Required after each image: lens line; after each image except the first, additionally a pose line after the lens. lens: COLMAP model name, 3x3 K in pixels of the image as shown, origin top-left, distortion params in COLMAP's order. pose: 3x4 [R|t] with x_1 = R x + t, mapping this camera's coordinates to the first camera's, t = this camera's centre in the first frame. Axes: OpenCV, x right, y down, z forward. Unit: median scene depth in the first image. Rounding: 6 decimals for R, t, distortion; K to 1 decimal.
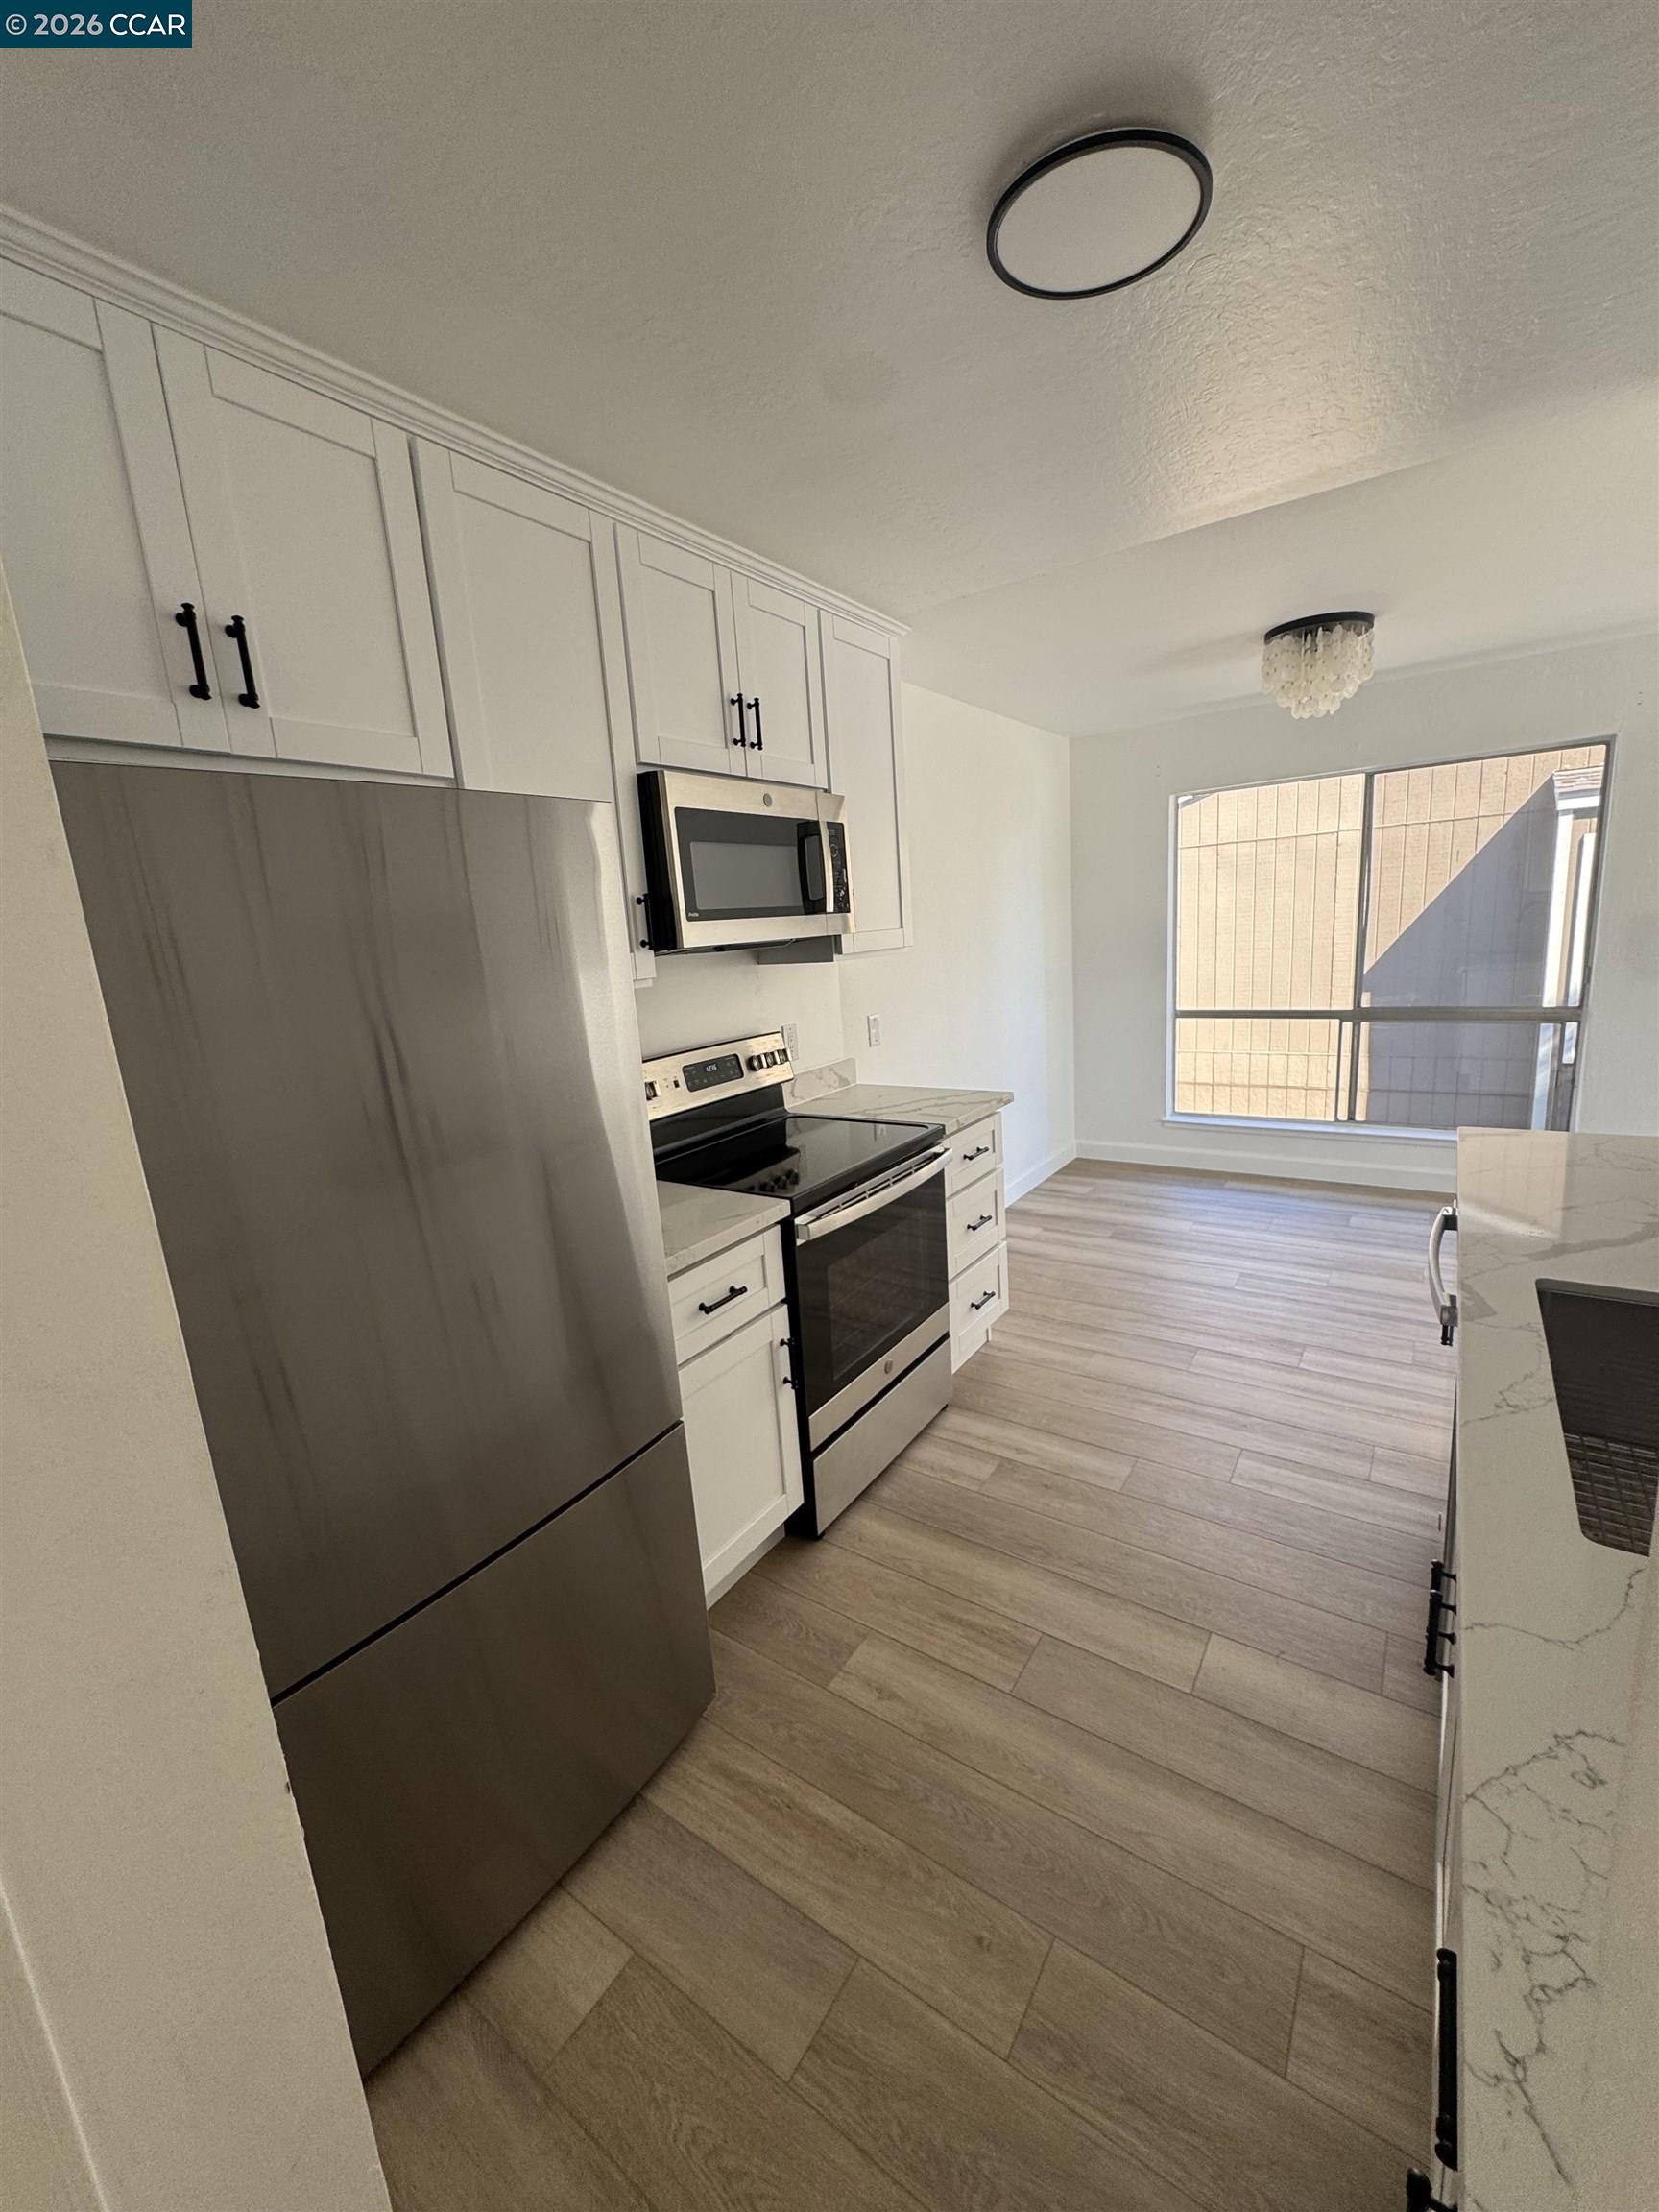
lens RADIAL K [[879.6, 0, 836.1], [0, 879.6, 1099.2], [0, 0, 1]] dist [-0.001880, 0.000201]
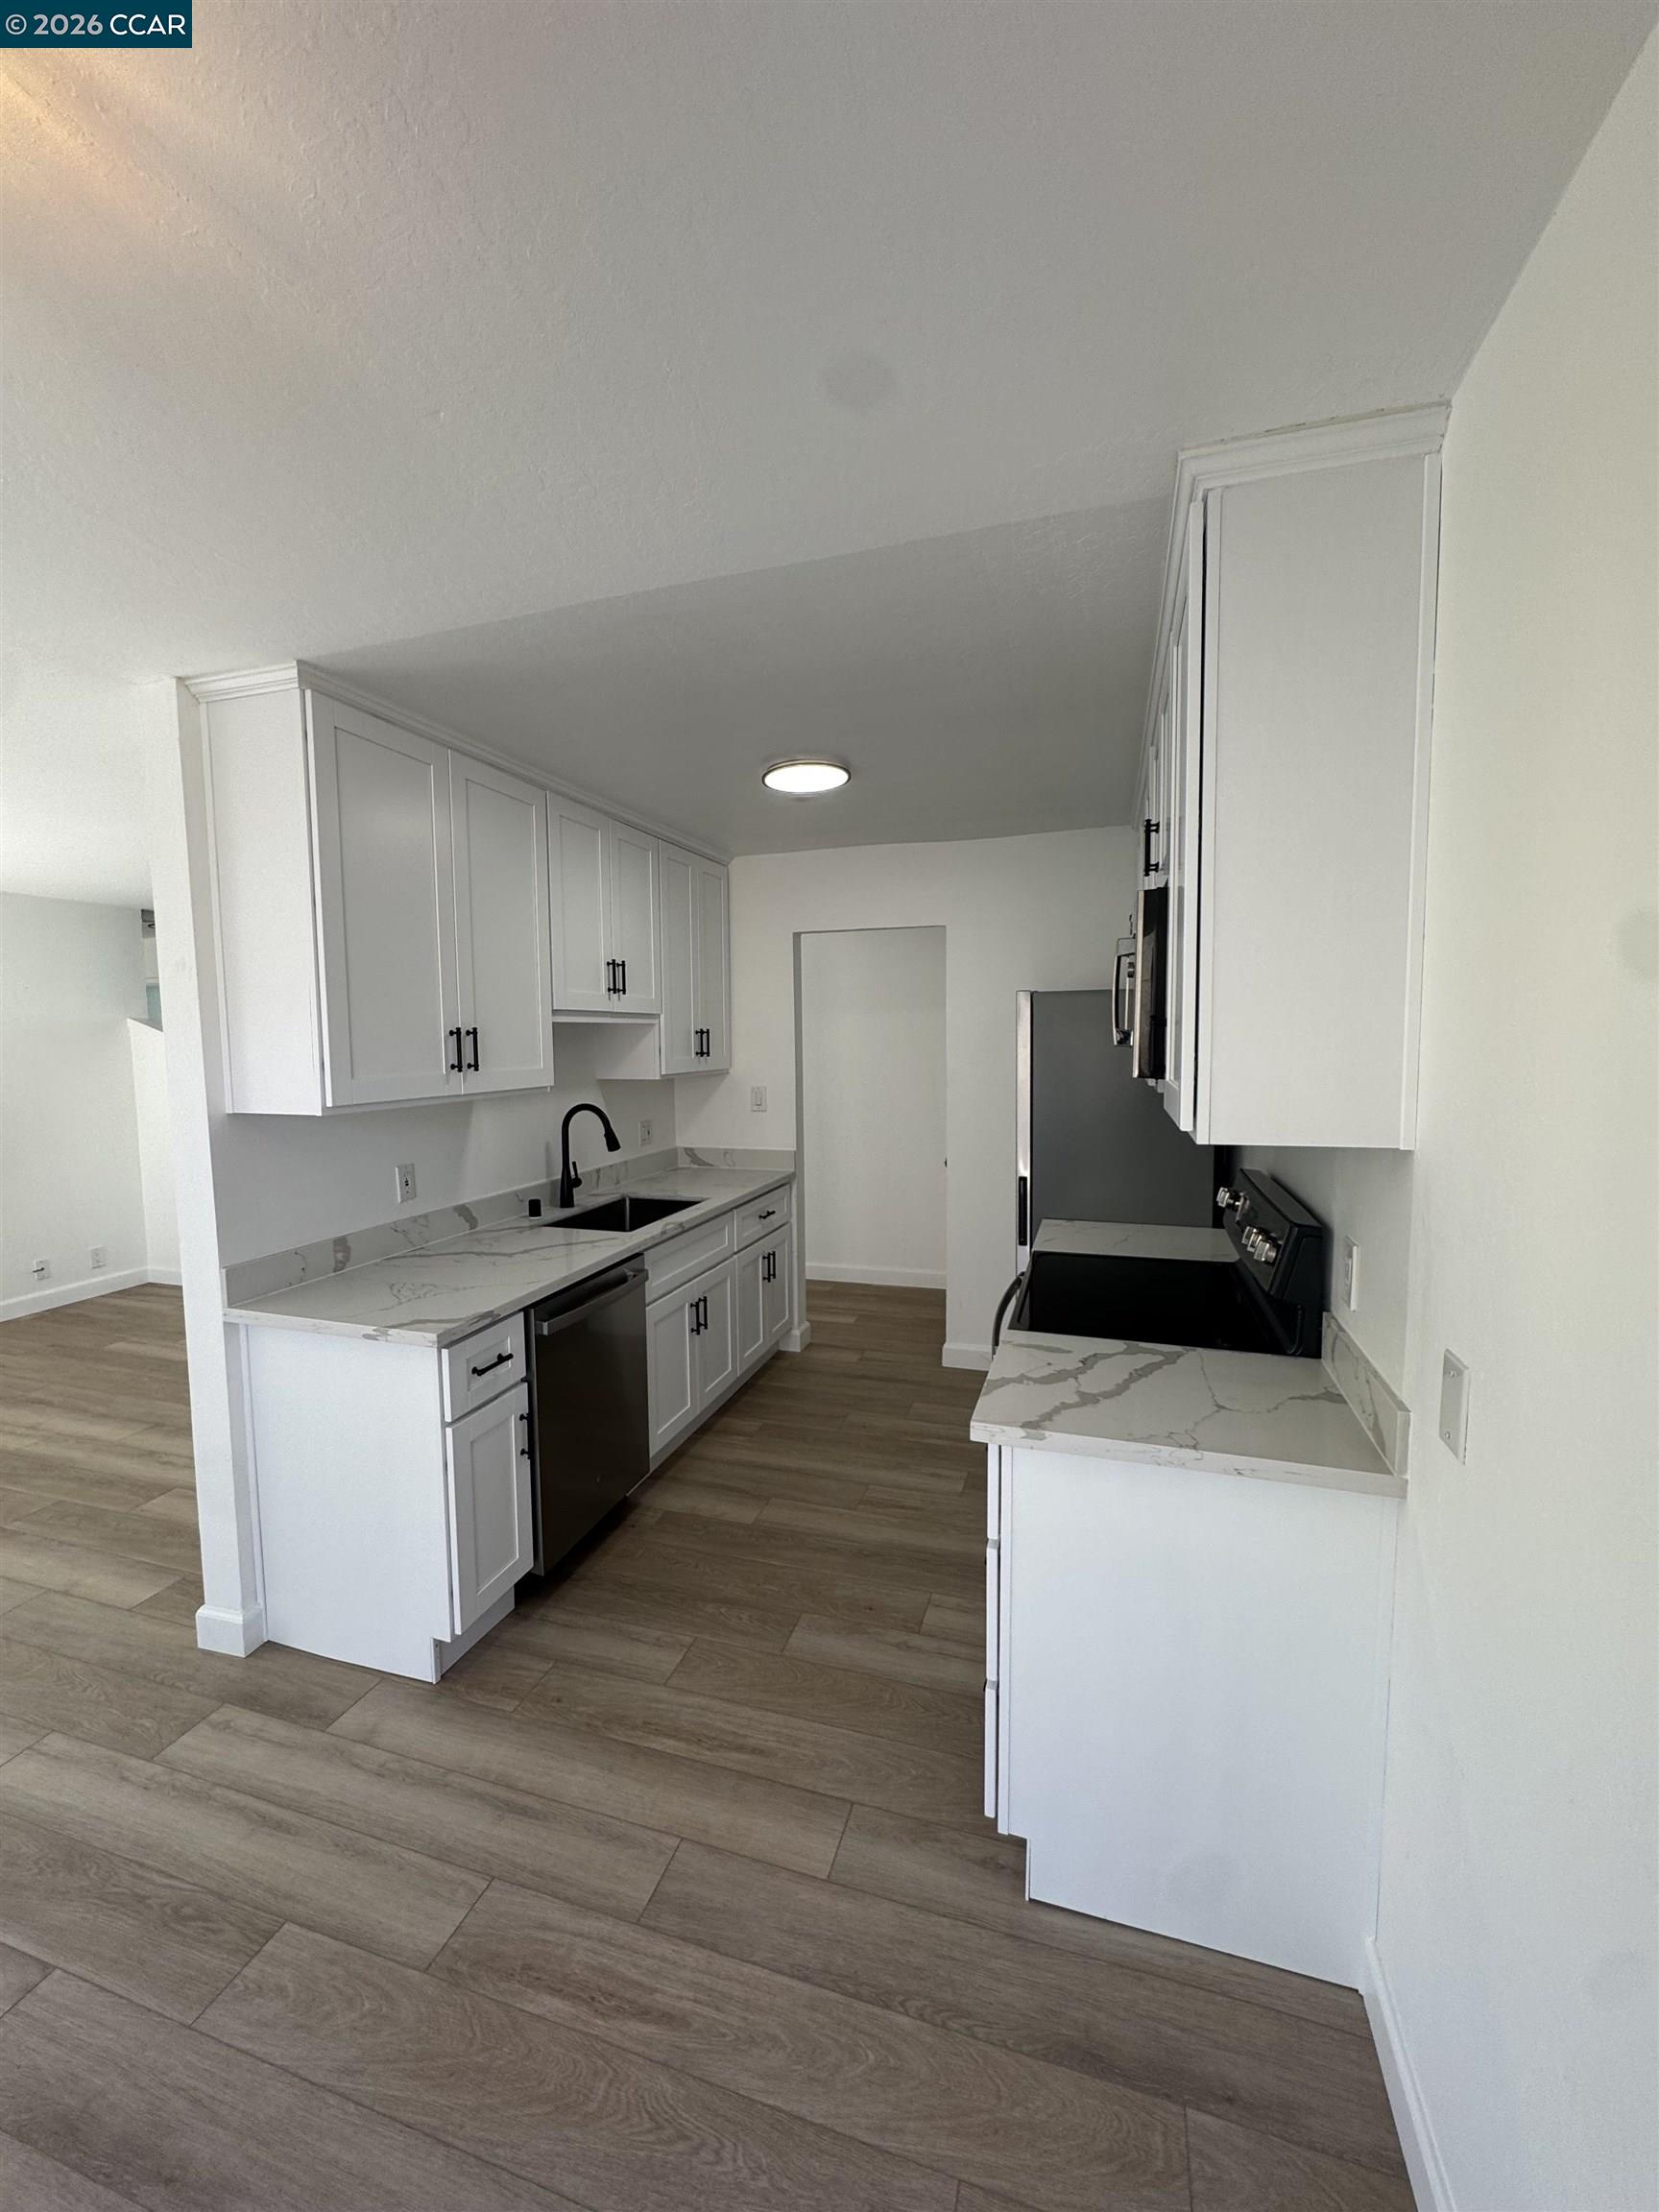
lens RADIAL K [[879.6, 0, 832.4], [0, 879.6, 1110.5], [0, 0, 1]] dist [-0.001880, 0.000201]
pose [[-0.953200, 0.104872, -0.283568, 0.366374], [0.017974, 0.955911, 0.293107, -0.300921], [0.301805, 0.274293, -0.913059, 1.264544]]
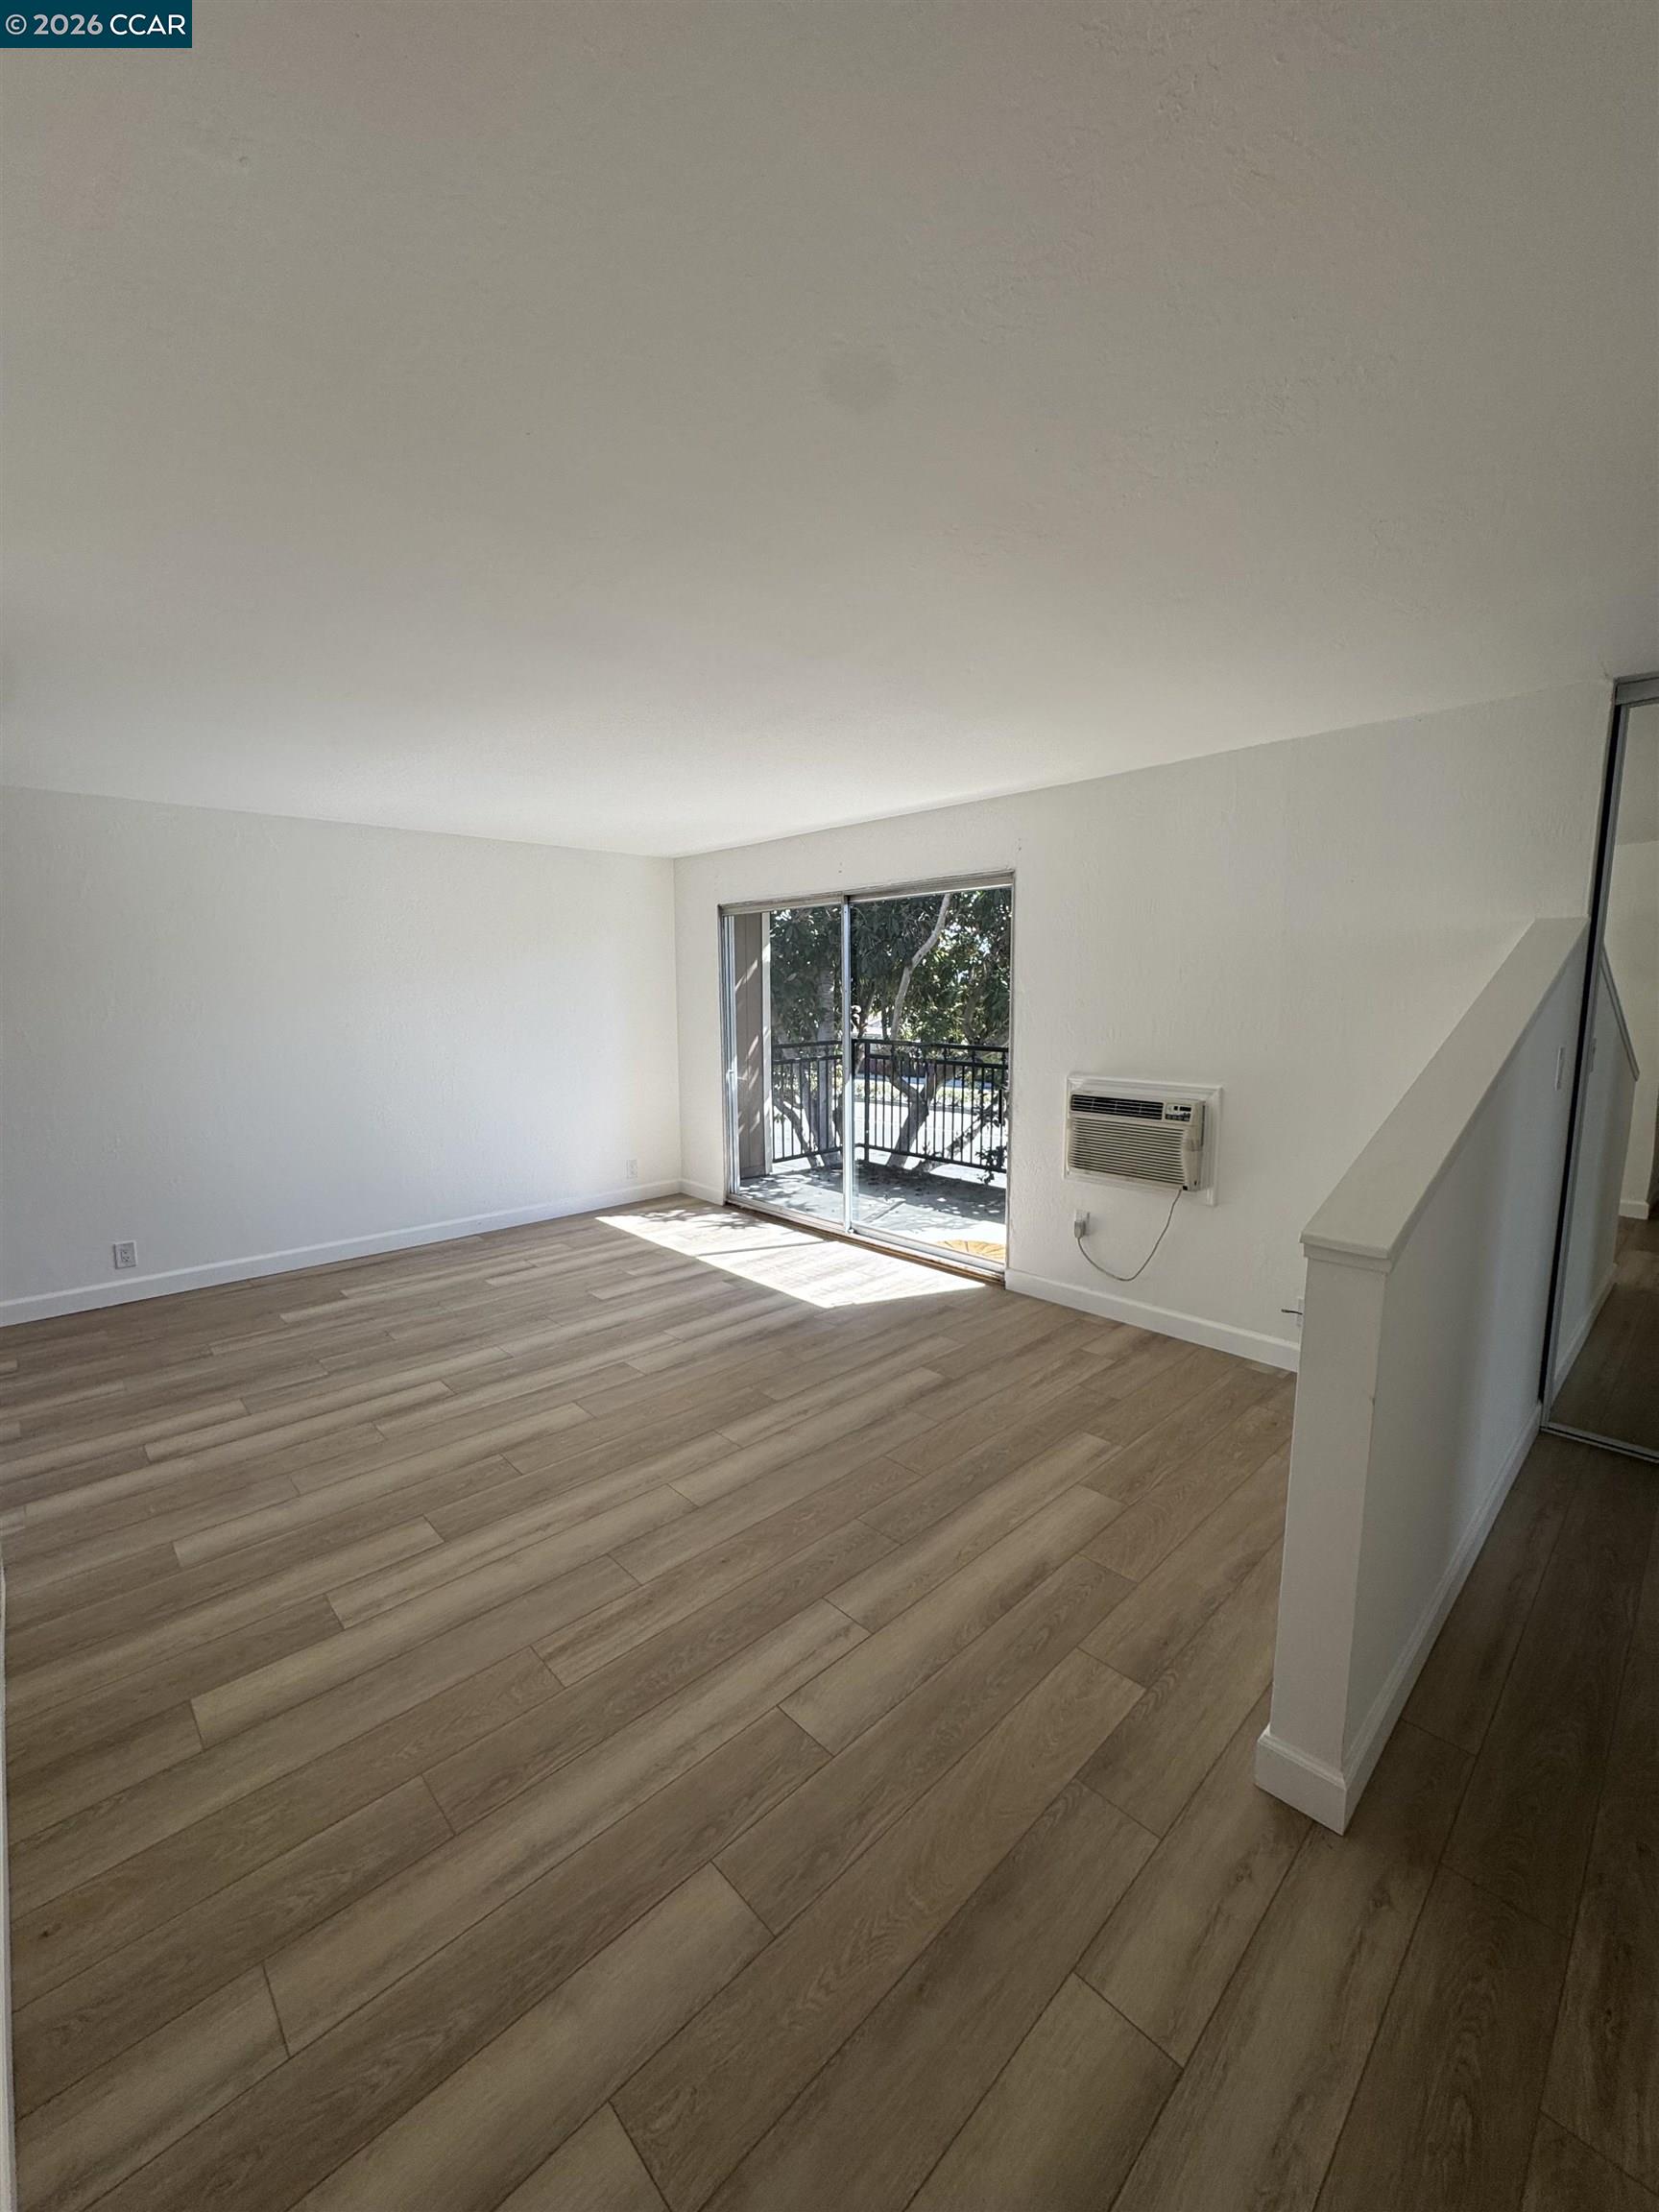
lens RADIAL K [[879.6, 0, 824.1], [0, 879.6, 1107.5], [0, 0, 1]] dist [-0.001880, 0.000201]
pose [[0.206967, -0.062427, 0.976354, 0.177987], [0.182258, 0.982953, 0.024214, 0.034281], [-0.961221, 0.172937, 0.214817, -0.241083]]
